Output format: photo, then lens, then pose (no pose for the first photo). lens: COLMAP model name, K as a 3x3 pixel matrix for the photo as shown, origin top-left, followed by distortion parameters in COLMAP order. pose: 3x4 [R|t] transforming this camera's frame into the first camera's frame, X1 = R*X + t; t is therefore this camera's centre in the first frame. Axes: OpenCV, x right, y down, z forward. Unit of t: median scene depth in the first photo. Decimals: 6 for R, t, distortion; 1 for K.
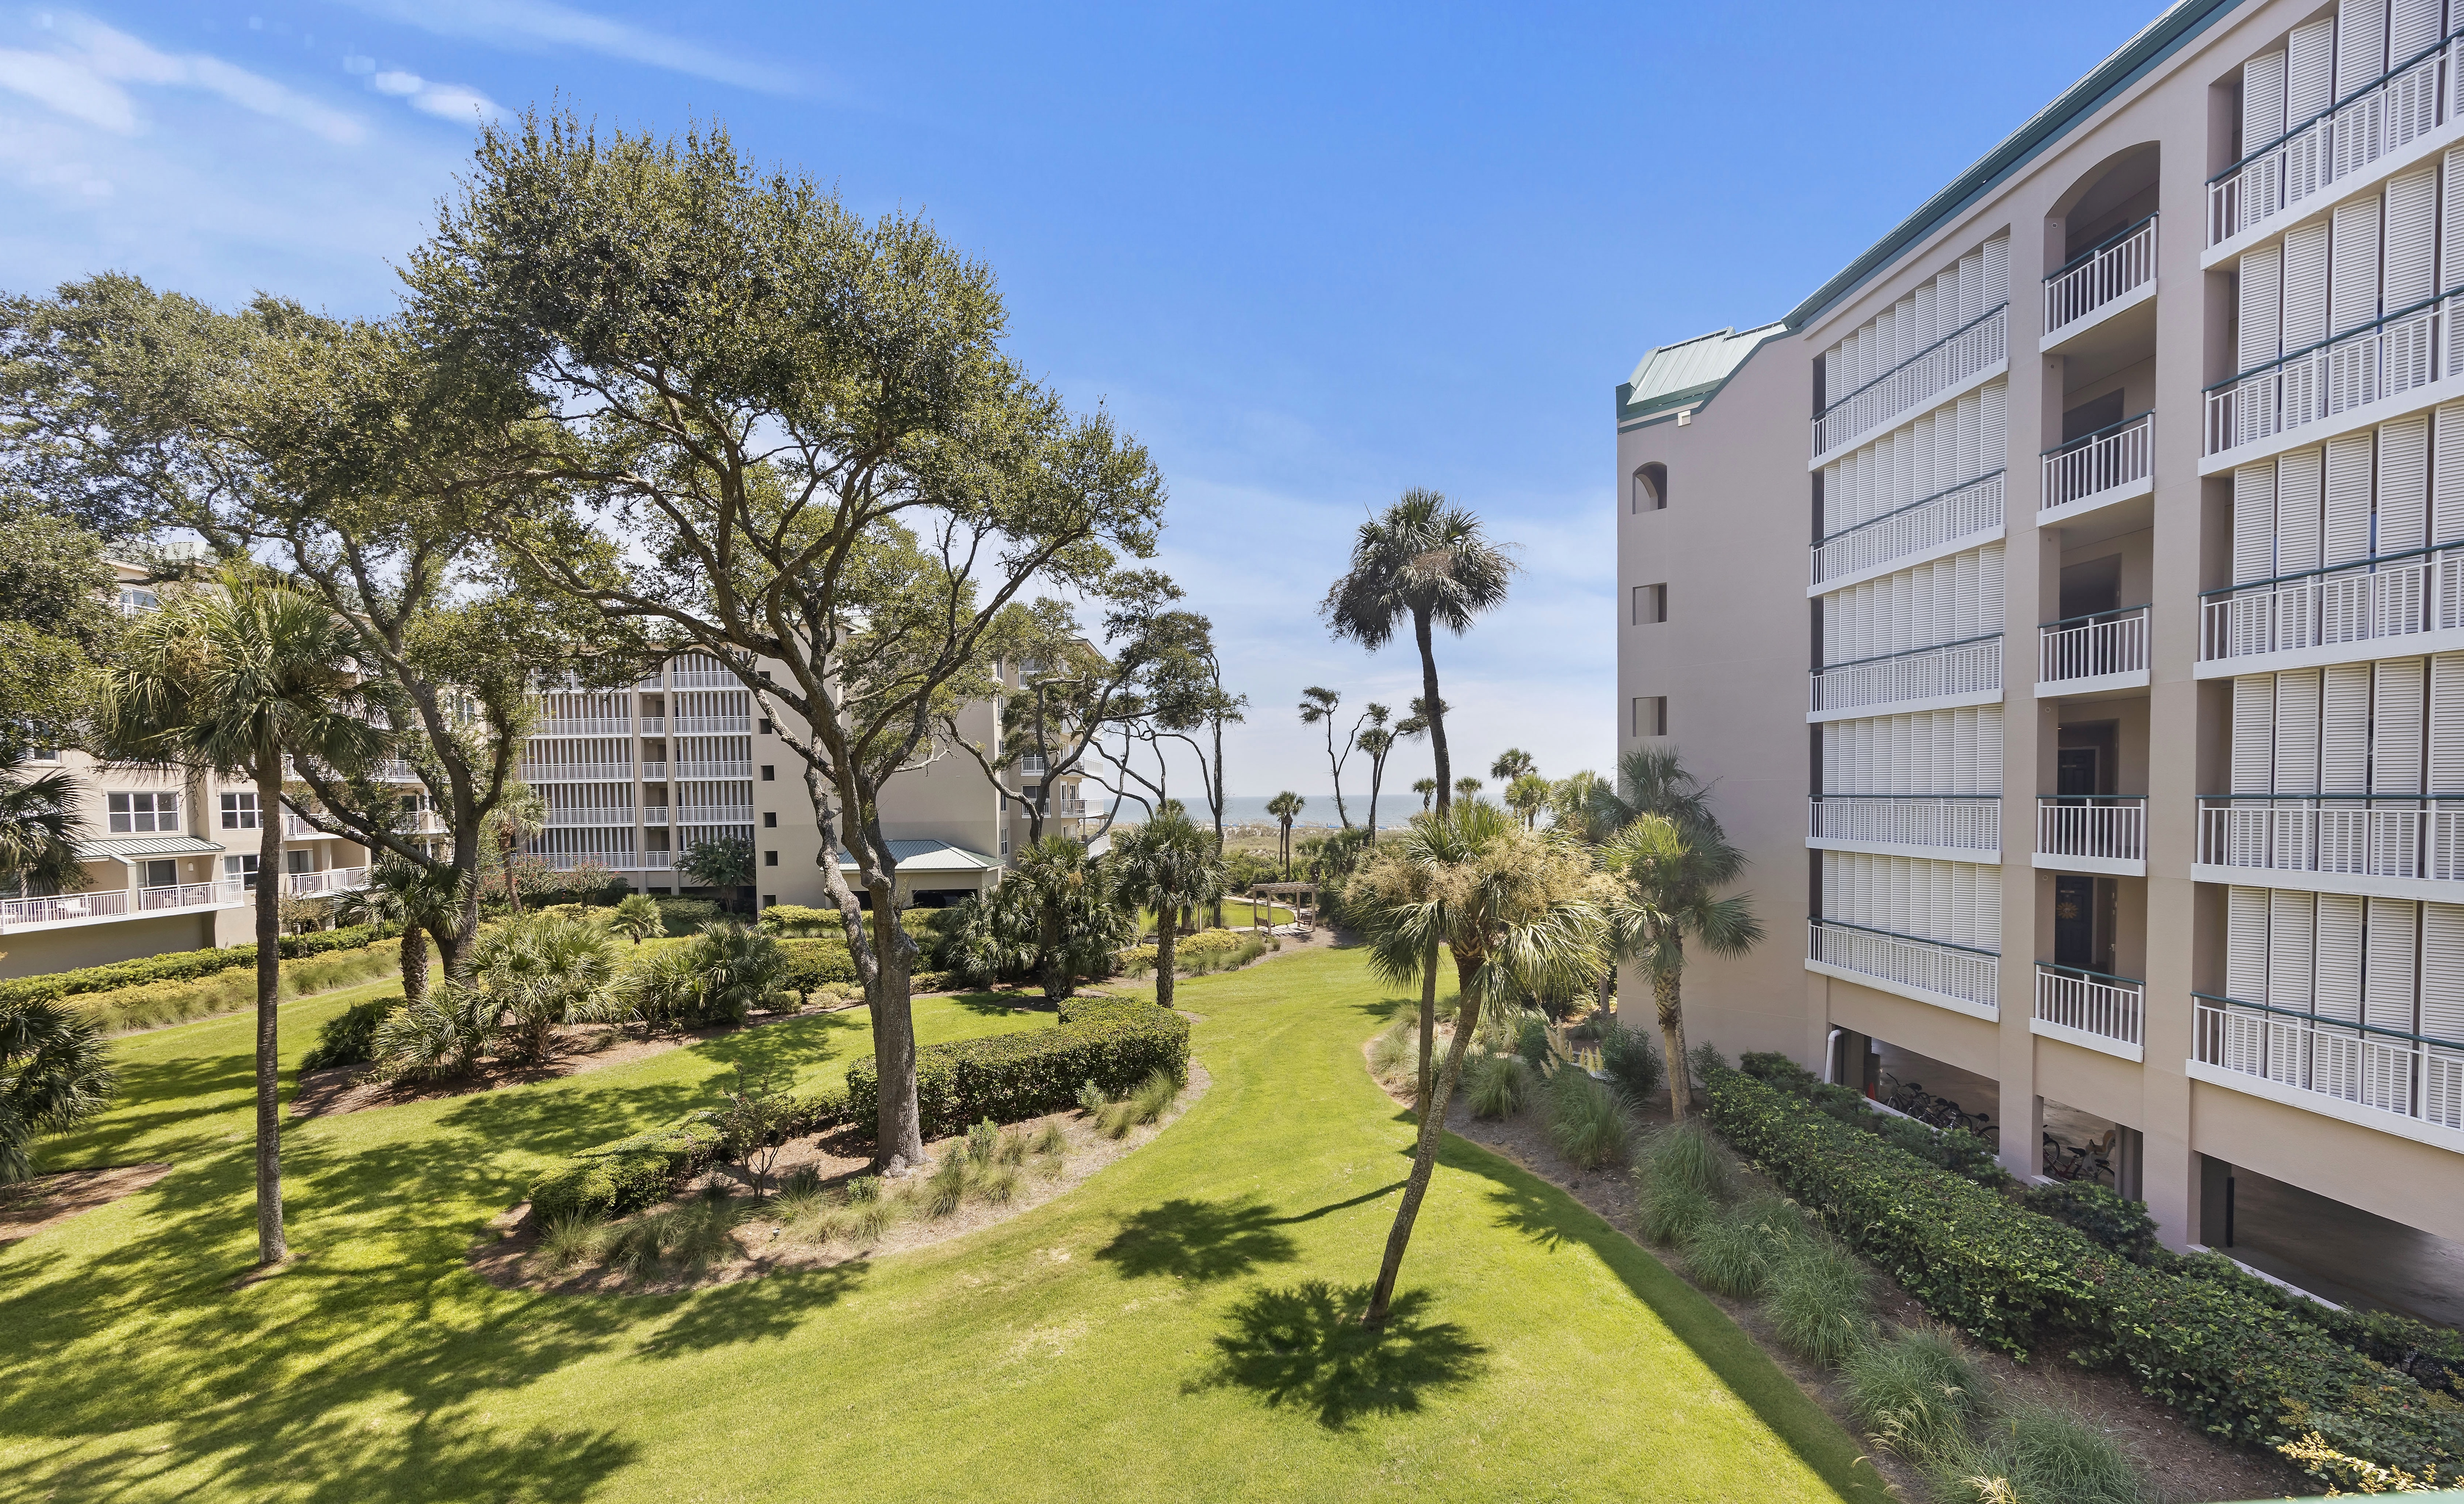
lens RADIAL K [[917.5, 0, 1247.1], [0, 917.5, 831.0], [0, 0, 1]] dist [0.001973, -0.000091]
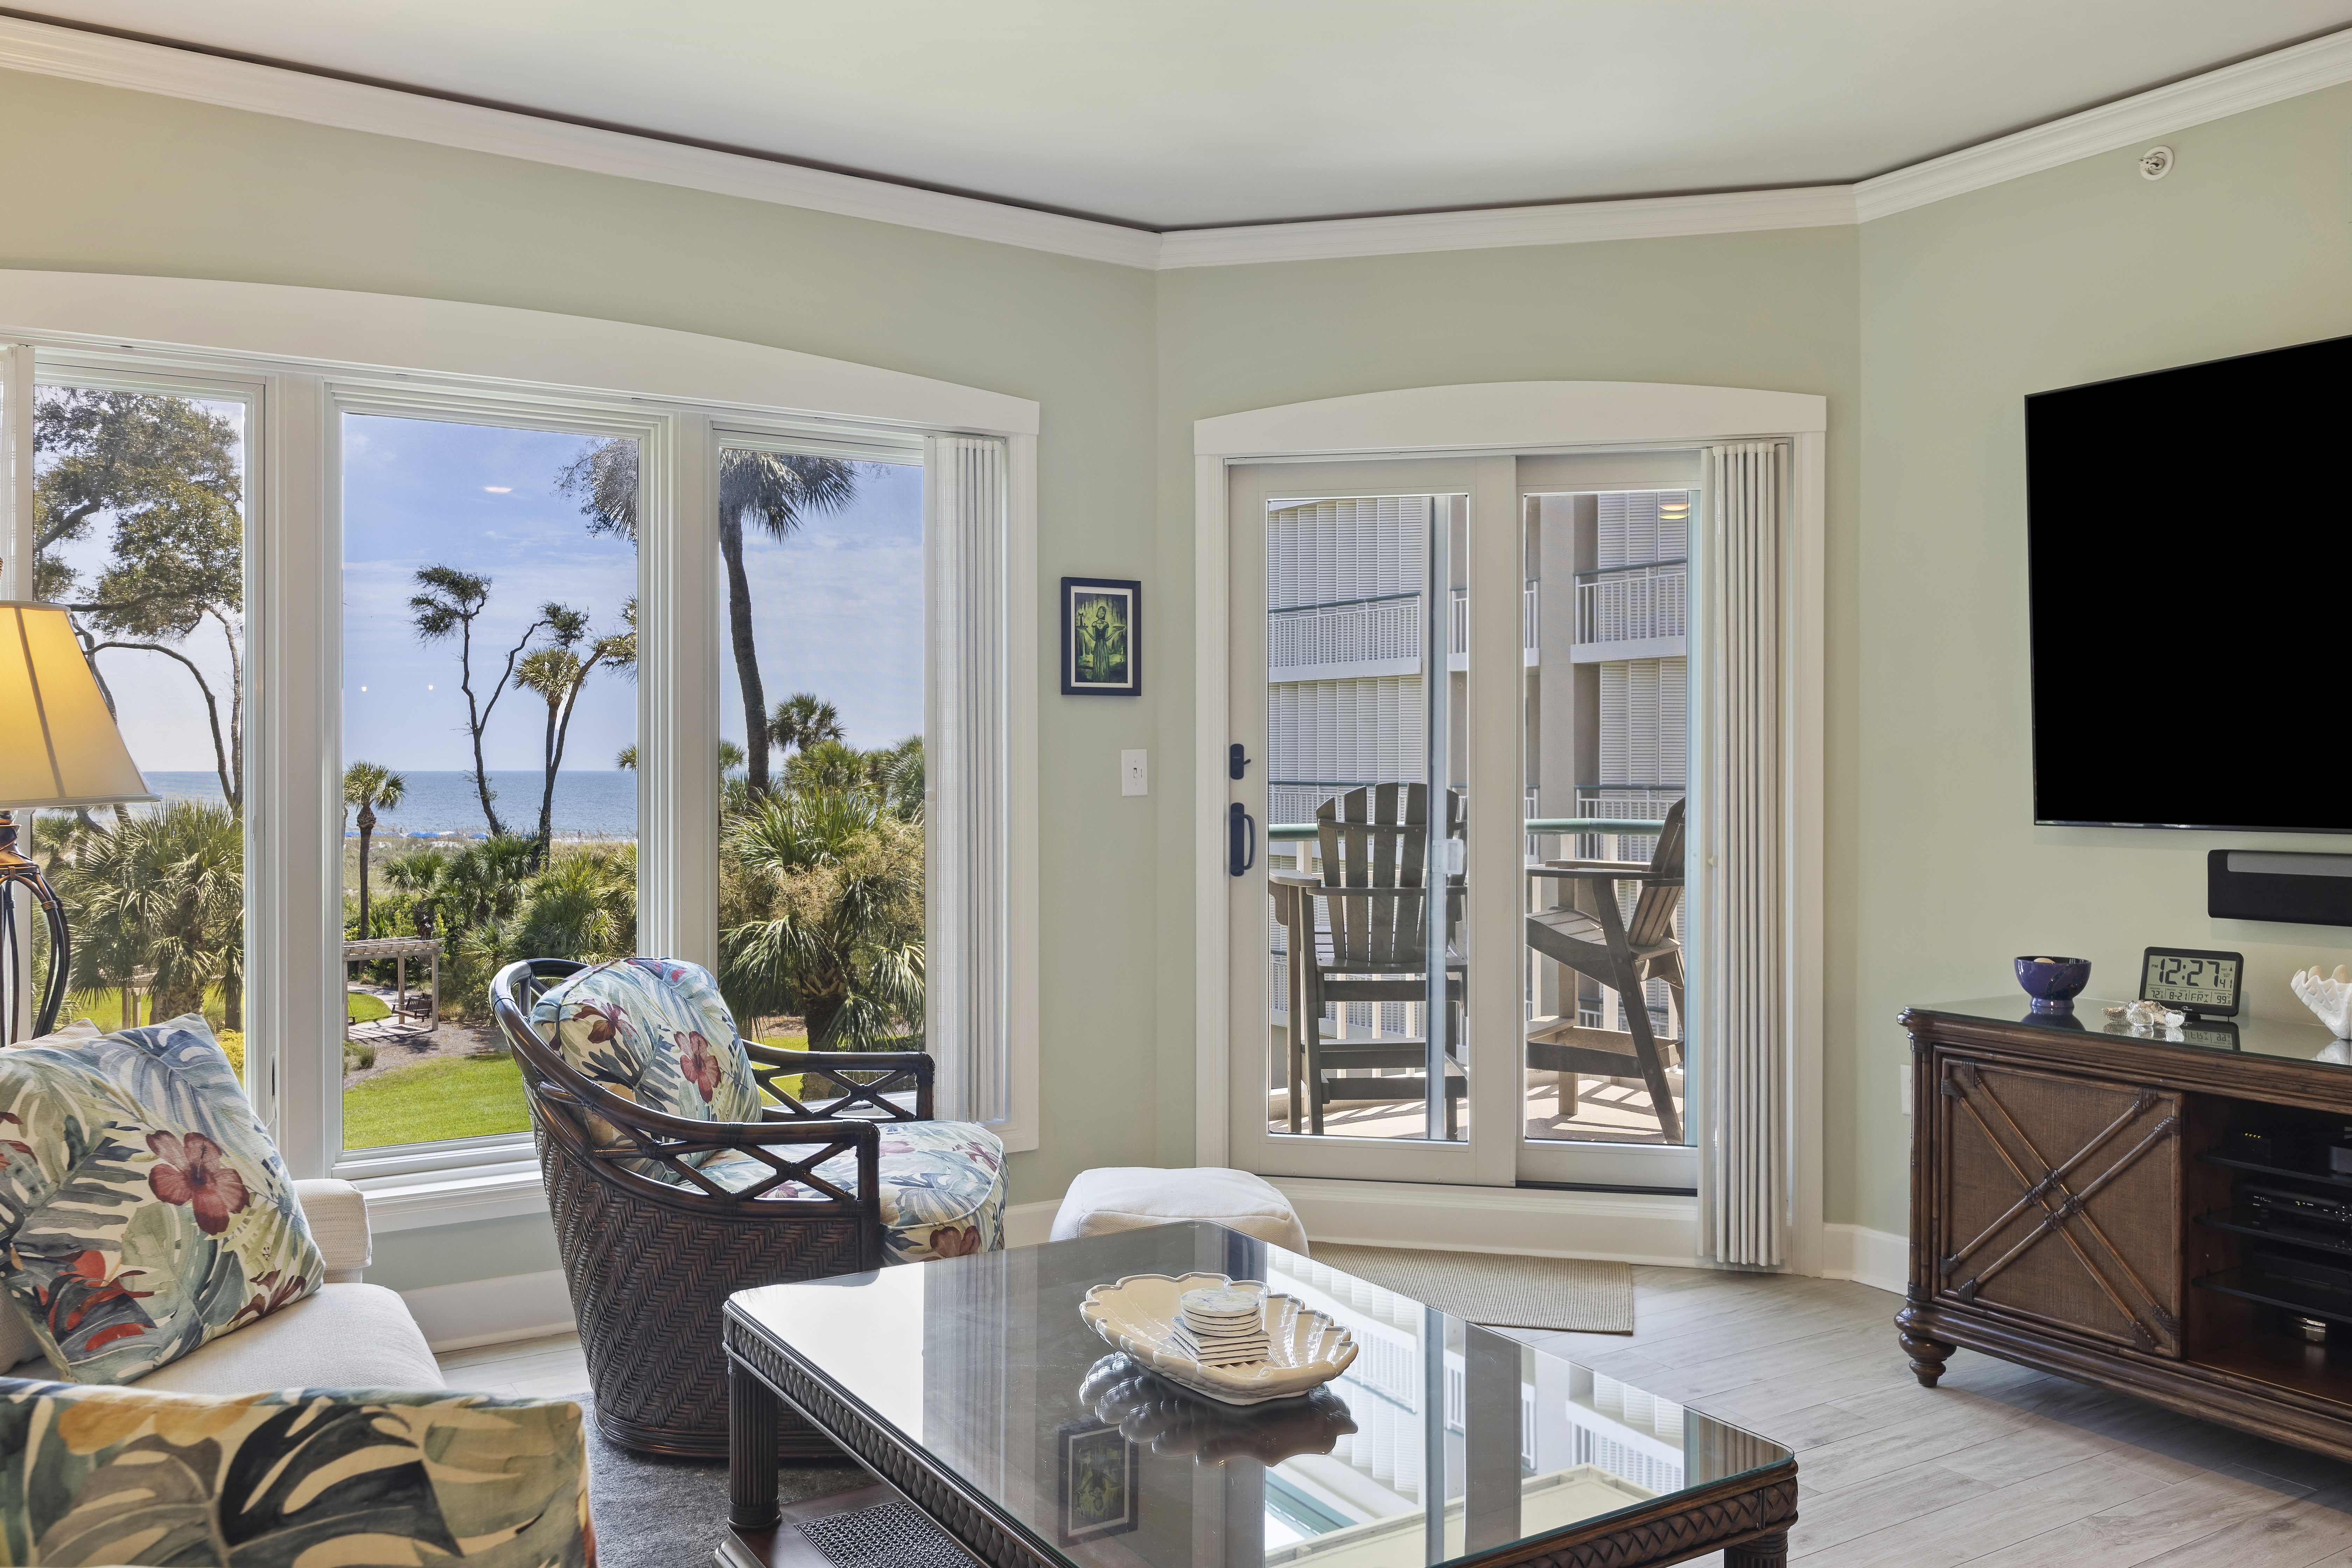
lens RADIAL K [[1828.9, 0, 1178.6], [0, 1828.9, 781.4], [0, 0, 1]] dist [-0.007487, 0.011173]
pose [[0.873464, 0.011983, 0.486742, -0.147151], [0.005413, 0.999396, -0.034319, 0.011843], [-0.486859, 0.032611, 0.872872, -0.275399]]
